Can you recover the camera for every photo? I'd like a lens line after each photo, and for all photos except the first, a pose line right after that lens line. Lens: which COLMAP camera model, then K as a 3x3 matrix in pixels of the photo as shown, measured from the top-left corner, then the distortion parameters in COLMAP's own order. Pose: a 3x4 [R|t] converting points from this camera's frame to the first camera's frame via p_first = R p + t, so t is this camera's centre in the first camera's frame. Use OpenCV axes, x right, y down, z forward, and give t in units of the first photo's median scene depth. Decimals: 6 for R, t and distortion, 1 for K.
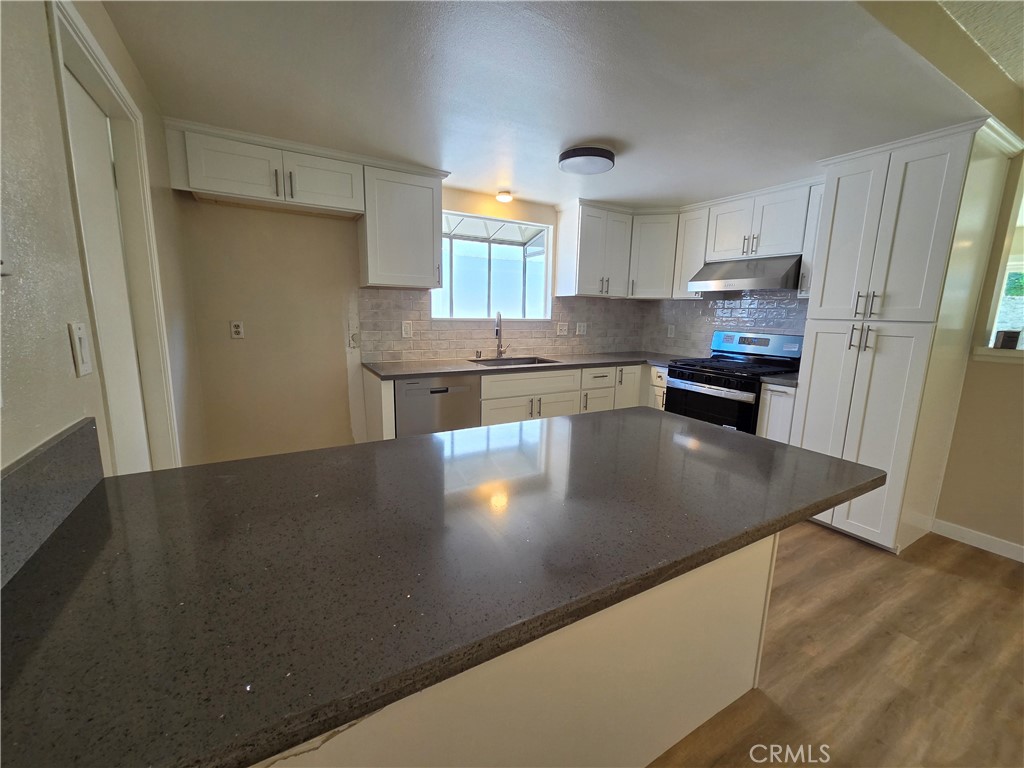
lens RADIAL K [[419.4, 0, 514.8], [0, 419.4, 383.5], [0, 0, 1]] dist [0.004071, 0.000321]
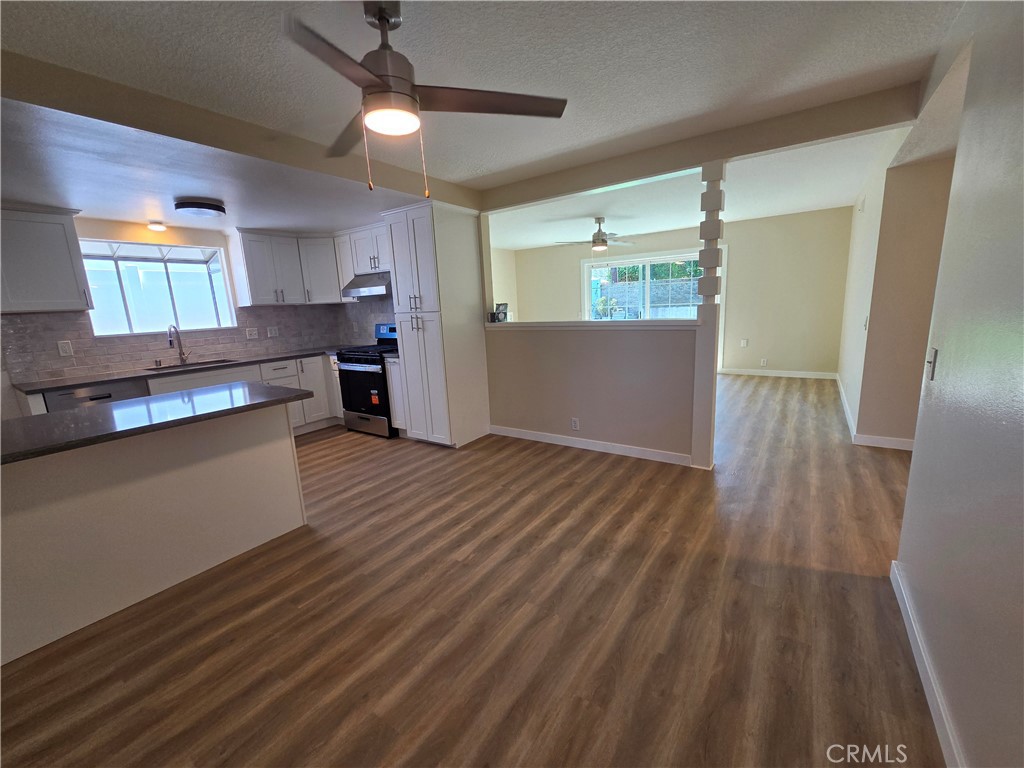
lens RADIAL K [[420.6, 0, 513.0], [0, 420.6, 386.0], [0, 0, 1]] dist [-0.000363, 0.000450]
pose [[0.903350, -0.147146, 0.402873, 0.330312], [0.141511, 0.988963, 0.043905, 0.082043], [-0.404887, 0.017350, 0.914202, -0.458851]]
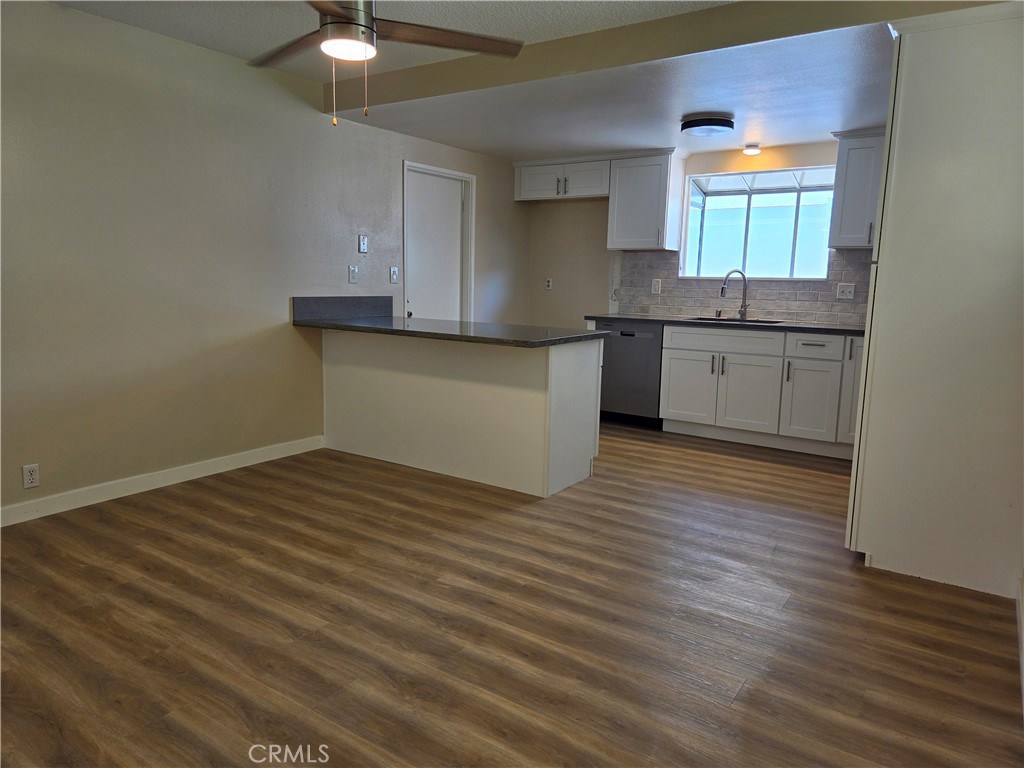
lens RADIAL K [[689.8, 0, 508.6], [0, 689.8, 374.5], [0, 0, 1]] dist [0.086254, -0.082307]
pose [[0.421104, 0.113262, -0.899913, 1.230612], [-0.169992, 0.984447, 0.044356, 0.084564], [0.890940, 0.134299, 0.433809, -0.122859]]
